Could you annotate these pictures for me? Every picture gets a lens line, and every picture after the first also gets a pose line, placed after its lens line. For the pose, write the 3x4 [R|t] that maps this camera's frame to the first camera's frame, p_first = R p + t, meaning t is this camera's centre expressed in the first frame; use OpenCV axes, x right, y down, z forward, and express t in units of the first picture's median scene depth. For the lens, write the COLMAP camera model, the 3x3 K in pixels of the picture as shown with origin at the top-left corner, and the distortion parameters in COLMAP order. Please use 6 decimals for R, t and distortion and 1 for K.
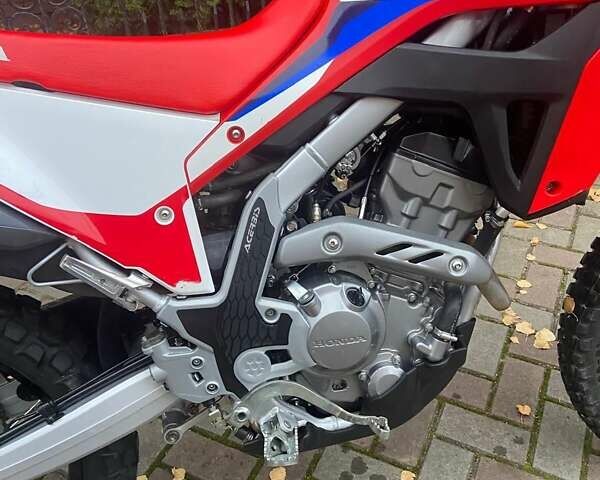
lens RADIAL K [[598.3, 0, 300.0], [0, 598.3, 240.0], [0, 0, 1]] dist [0.057332, -0.007612]
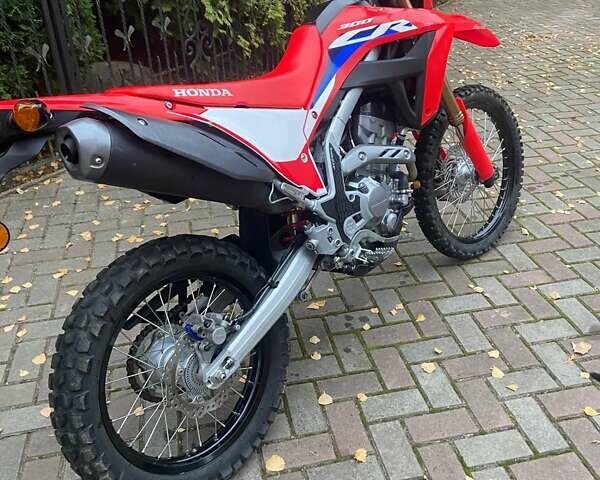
lens RADIAL K [[598.3, 0, 300.0], [0, 598.3, 240.0], [0, 0, 1]] dist [0.057332, -0.007612]
pose [[0.793627, -0.299945, 0.529329, -1.311433], [0.356388, 0.934325, -0.004900, 0.208347], [-0.493096, 0.192535, 0.848403, -0.615897]]
